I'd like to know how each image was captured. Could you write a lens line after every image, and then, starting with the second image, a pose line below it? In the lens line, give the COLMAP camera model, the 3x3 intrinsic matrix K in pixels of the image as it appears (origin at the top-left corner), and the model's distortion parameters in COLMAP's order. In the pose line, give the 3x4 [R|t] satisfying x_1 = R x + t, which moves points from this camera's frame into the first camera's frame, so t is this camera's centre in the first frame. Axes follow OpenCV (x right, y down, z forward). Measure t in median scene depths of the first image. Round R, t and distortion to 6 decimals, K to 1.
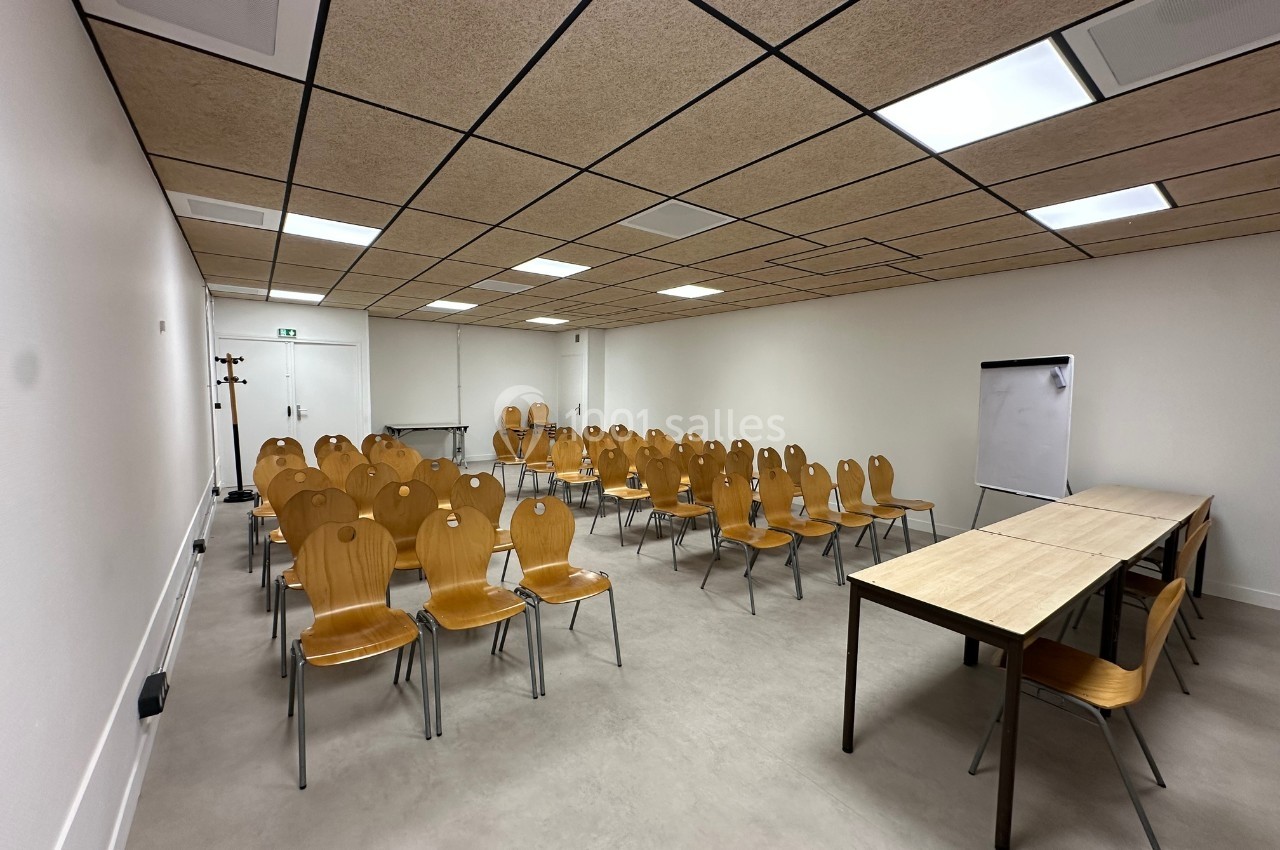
lens RADIAL K [[511.8, 0, 640.0], [0, 511.8, 425.0], [0, 0, 1]] dist [-0.001292, -0.000053]
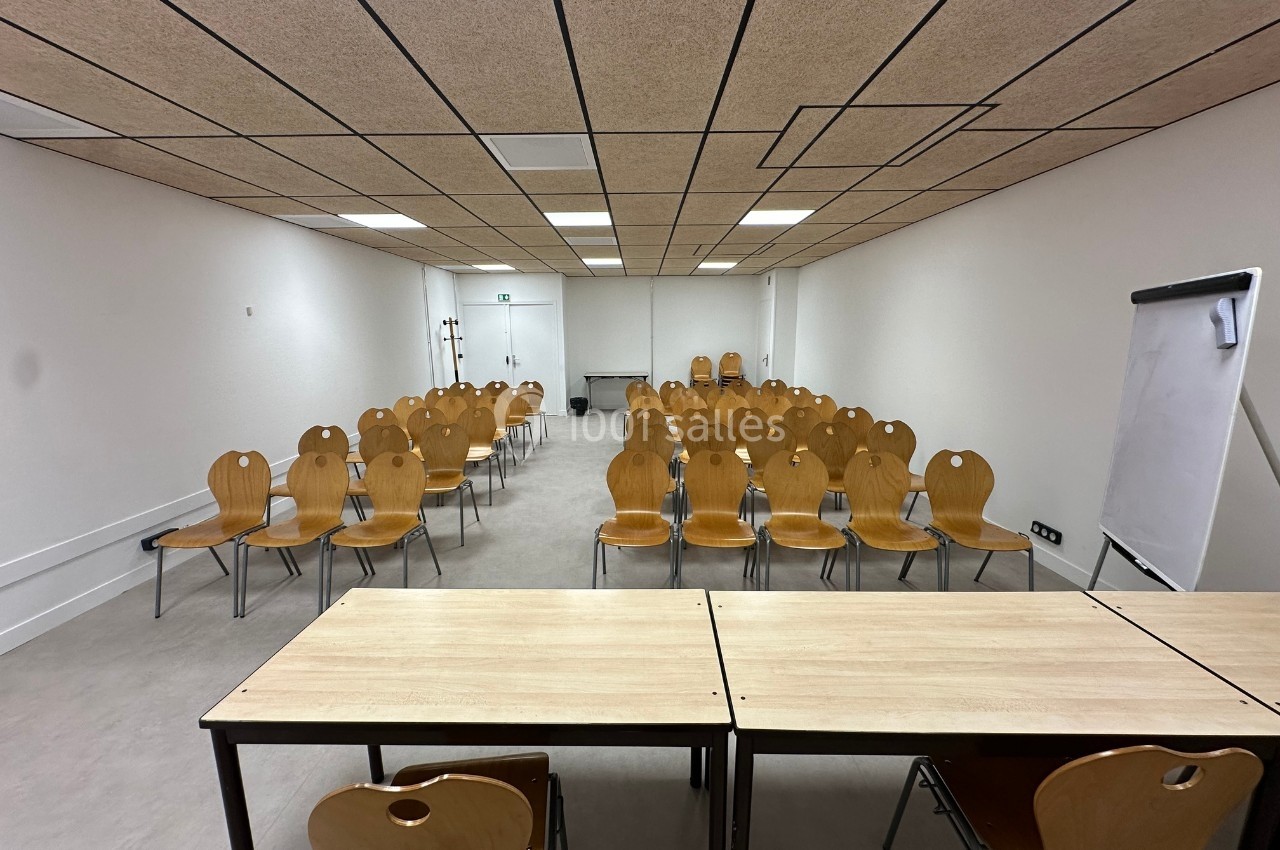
lens RADIAL K [[511.8, 0, 640.0], [0, 511.8, 425.0], [0, 0, 1]] dist [-0.001292, -0.000053]
pose [[0.794332, 0.090763, -0.600665, 0.626692], [-0.024959, 0.992817, 0.117012, -0.041761], [0.606970, -0.077954, 0.790892, 0.318304]]
